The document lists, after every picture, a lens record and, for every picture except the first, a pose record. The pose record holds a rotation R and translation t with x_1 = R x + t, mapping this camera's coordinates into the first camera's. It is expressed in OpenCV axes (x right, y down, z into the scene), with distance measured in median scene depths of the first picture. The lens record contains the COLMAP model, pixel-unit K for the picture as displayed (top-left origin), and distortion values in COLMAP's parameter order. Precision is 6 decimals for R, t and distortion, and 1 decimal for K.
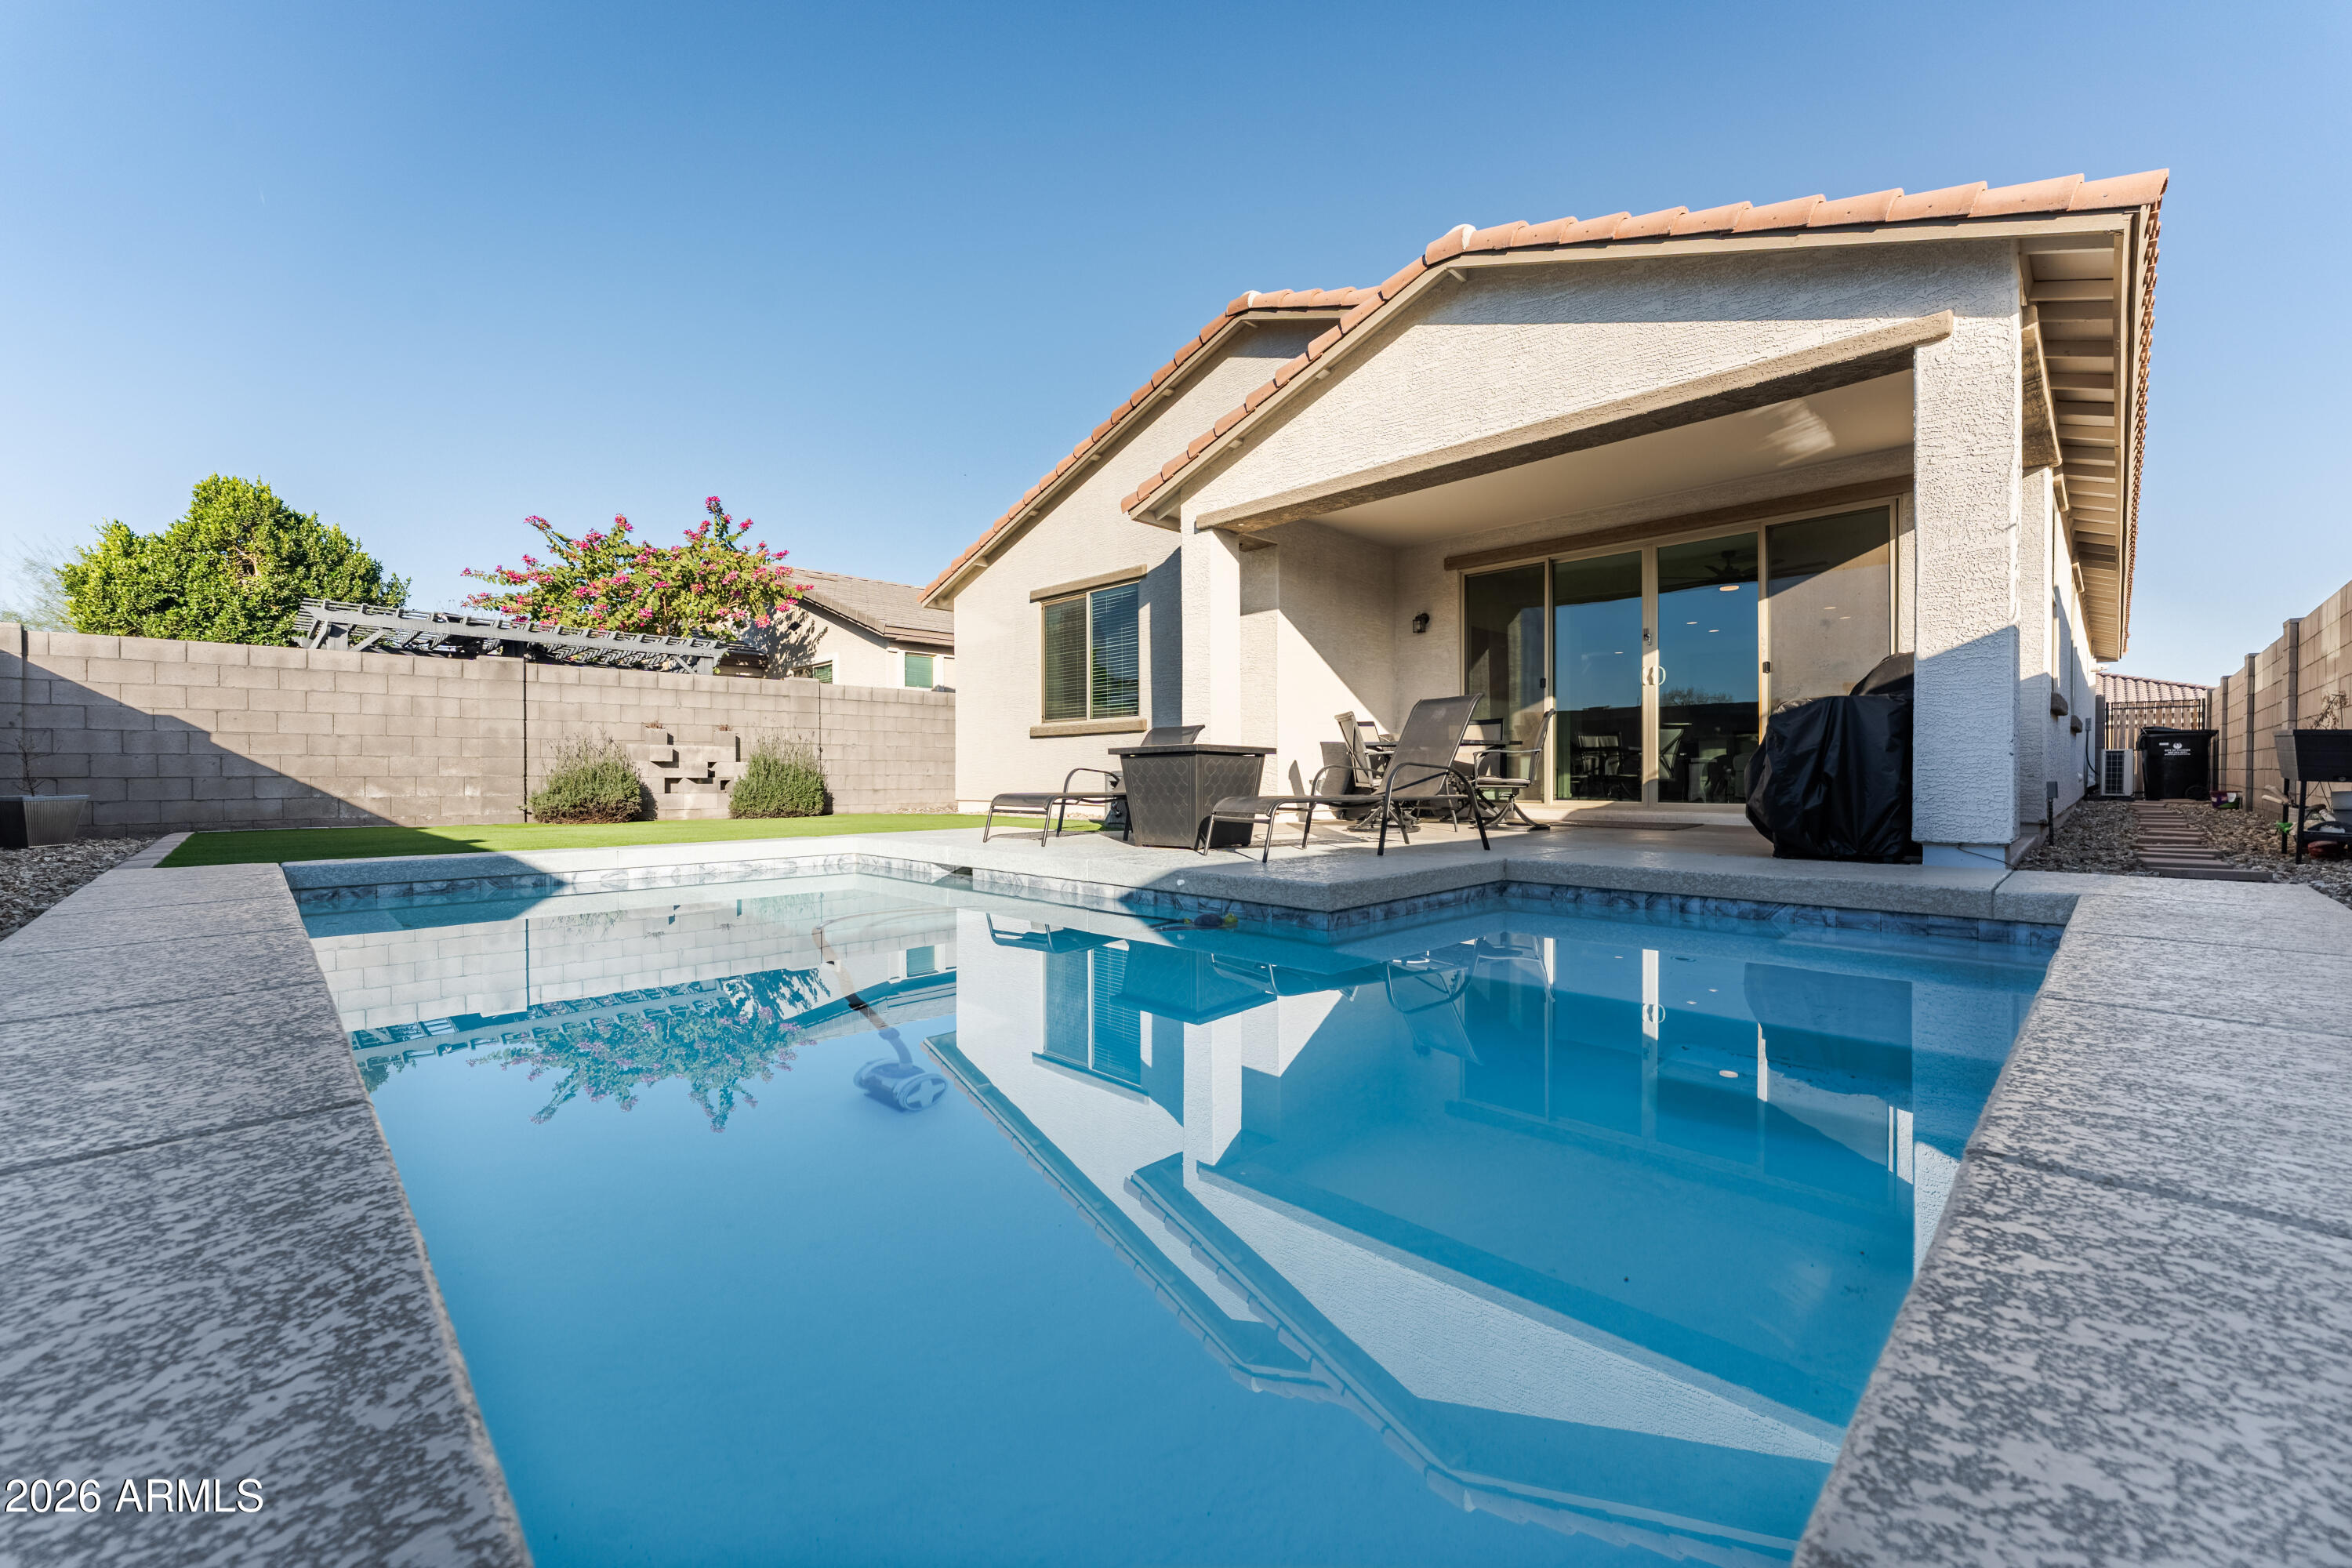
lens RADIAL K [[955.0, 0, 1176.7], [0, 955.0, 778.8], [0, 0, 1]] dist [-0.001489, -0.000205]
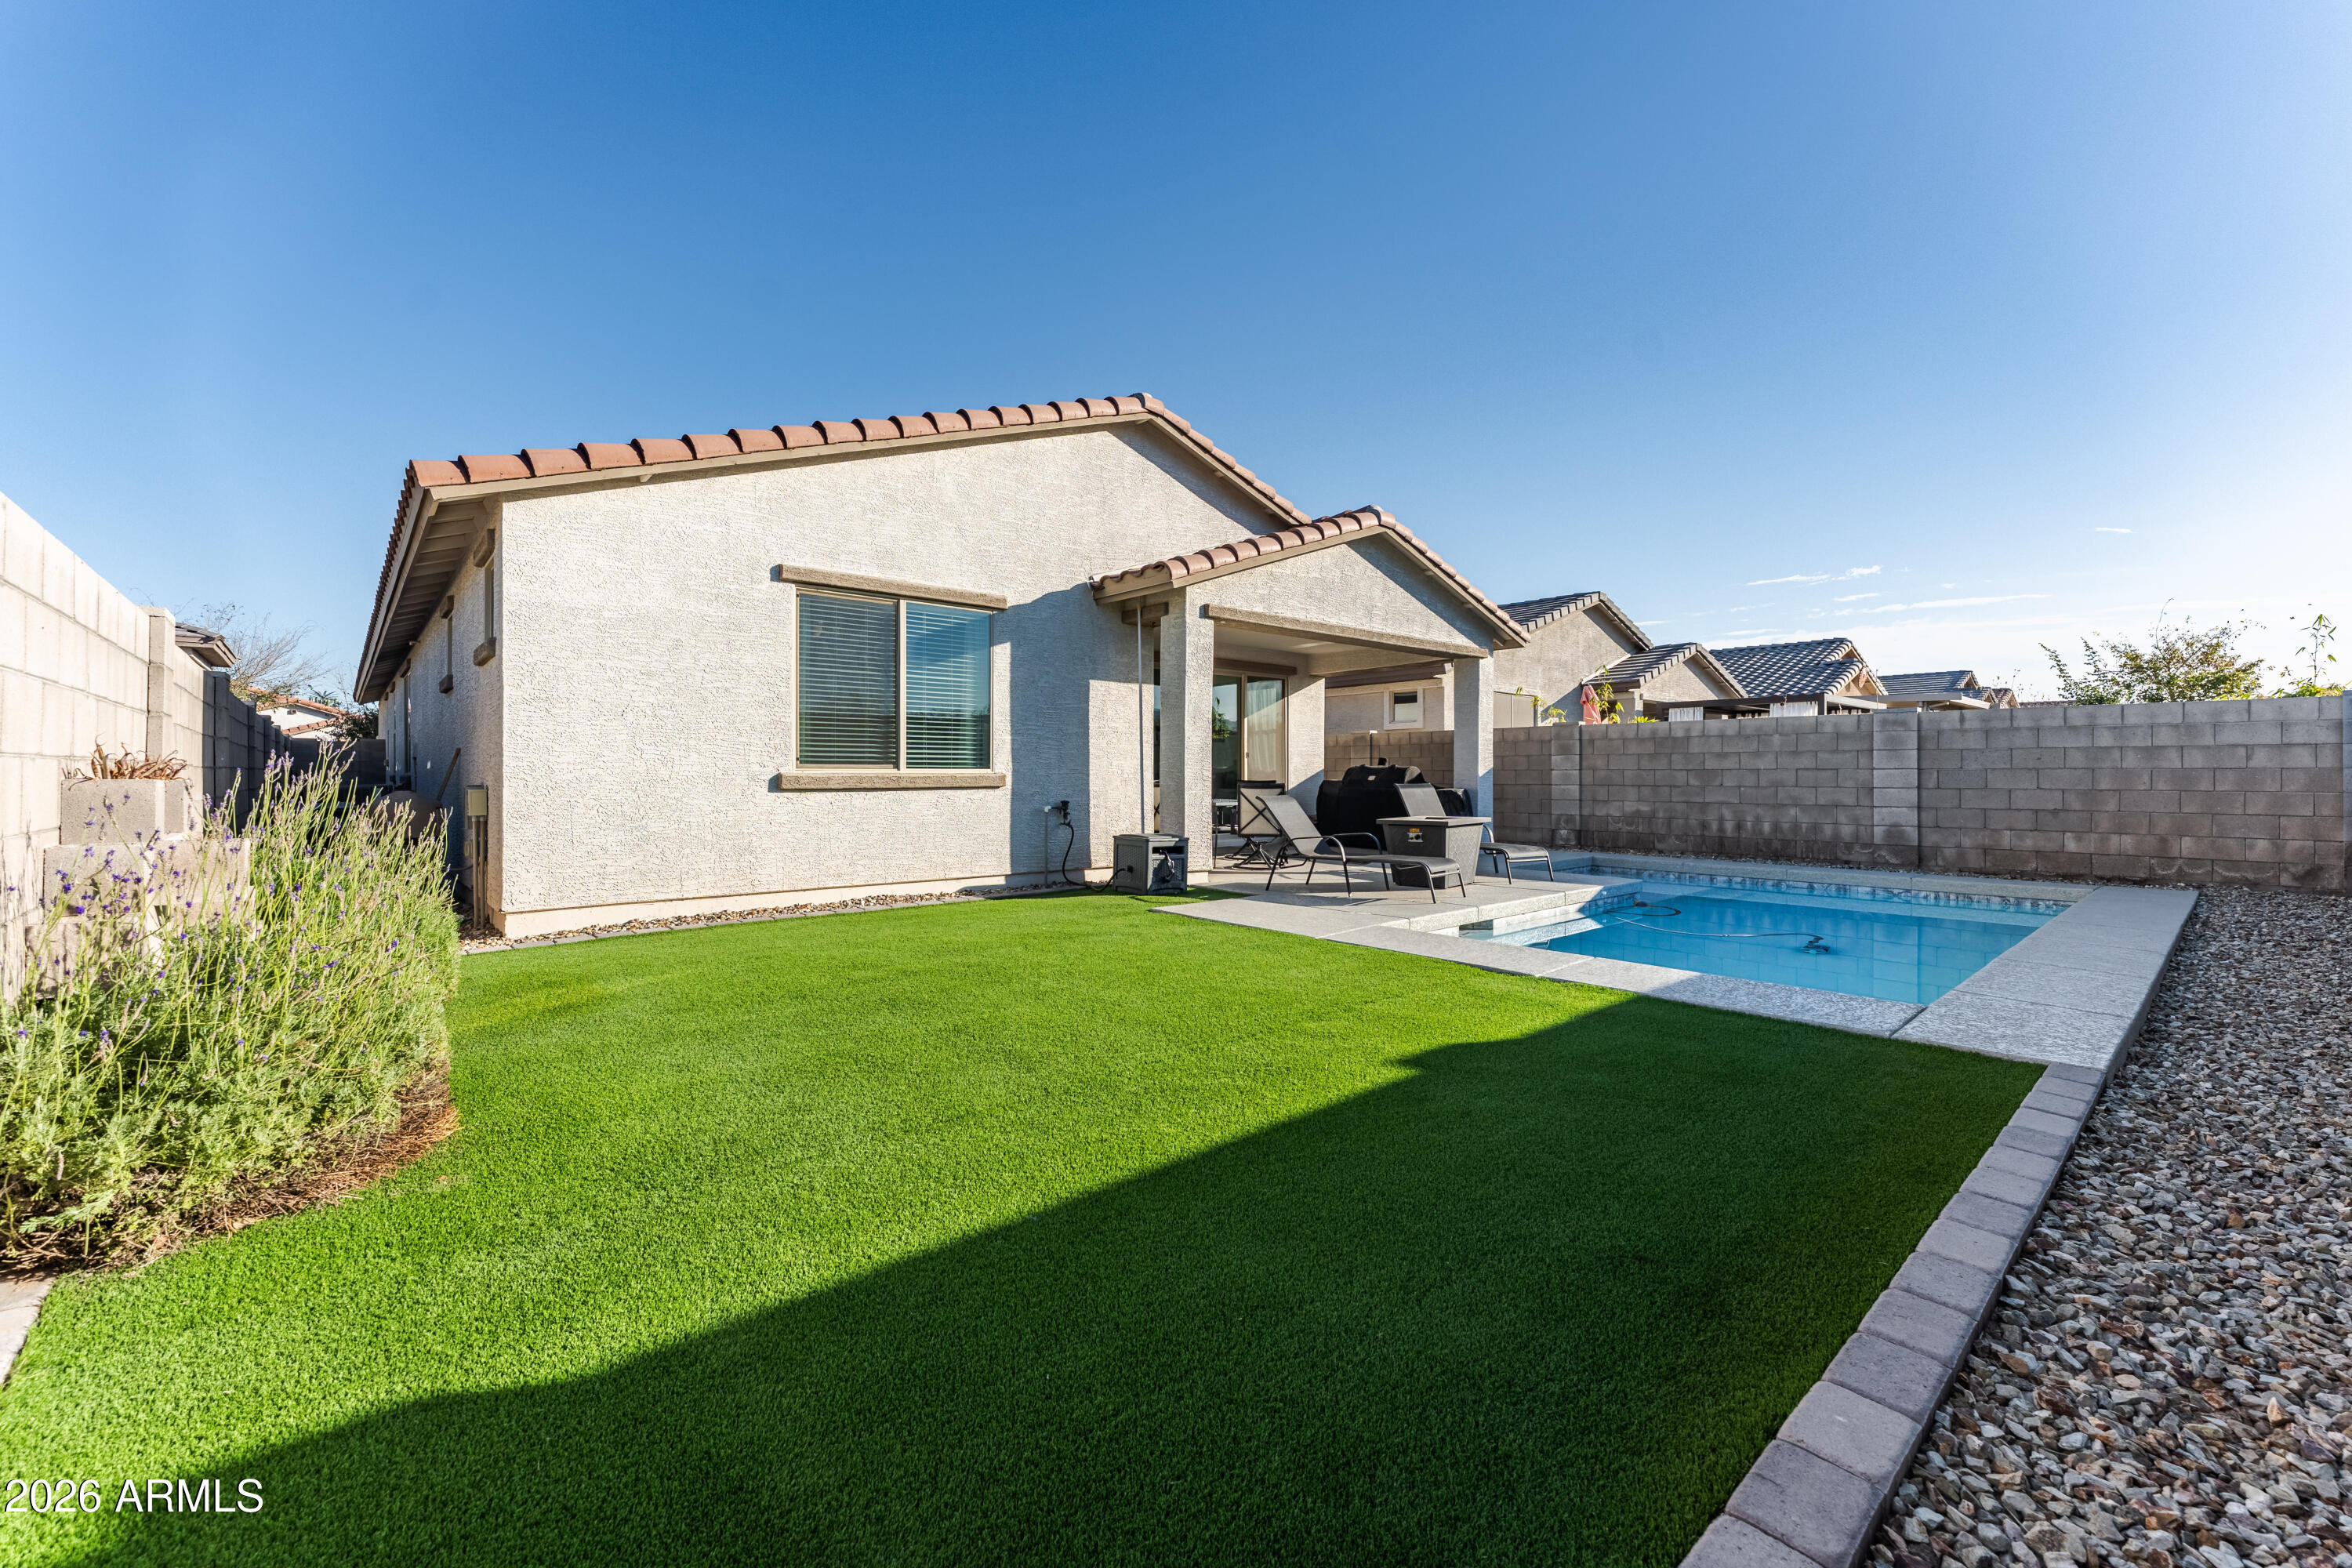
lens RADIAL K [[955.0, 0, 1176.5], [0, 955.0, 785.7], [0, 0, 1]] dist [-0.001489, -0.000205]
pose [[0.065226, 0.002179, 0.997868, -0.834120], [0.004903, 0.999985, -0.002504, -0.045391], [-0.997858, 0.005055, 0.065214, 0.735167]]
